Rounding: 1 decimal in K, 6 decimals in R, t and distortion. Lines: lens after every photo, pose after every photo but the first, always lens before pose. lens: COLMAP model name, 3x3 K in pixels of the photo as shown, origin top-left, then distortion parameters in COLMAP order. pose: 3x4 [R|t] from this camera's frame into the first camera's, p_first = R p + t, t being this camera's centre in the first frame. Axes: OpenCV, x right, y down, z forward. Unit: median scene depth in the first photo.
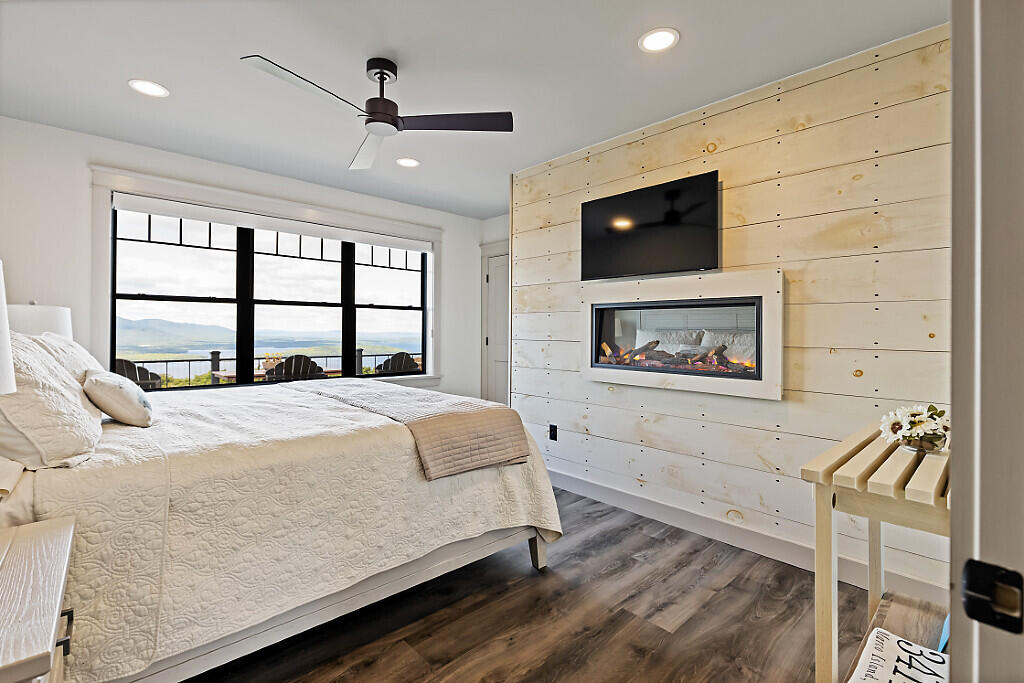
lens RADIAL K [[455.4, 0, 519.2], [0, 455.4, 326.6], [0, 0, 1]] dist [0.006465, -0.001463]
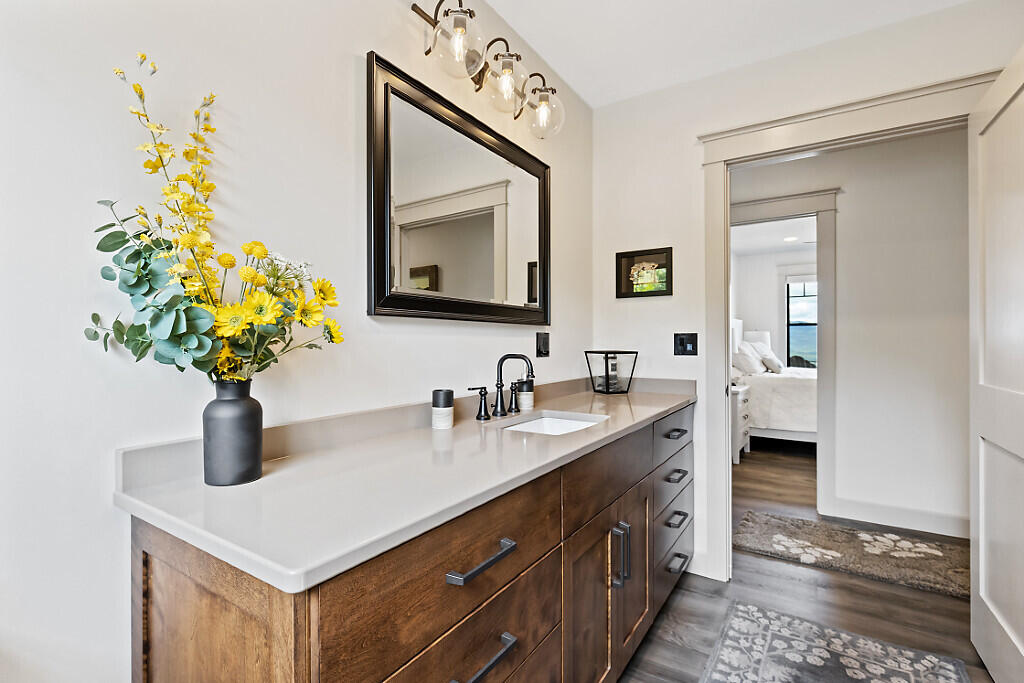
lens RADIAL K [[455.4, 0, 515.4], [0, 455.4, 338.5], [0, 0, 1]] dist [0.006465, -0.001463]
pose [[0.213900, -0.010738, -0.976797, 0.894766], [0.015259, 0.999854, -0.007650, -0.006424], [0.976736, -0.013269, 0.214033, -0.677710]]
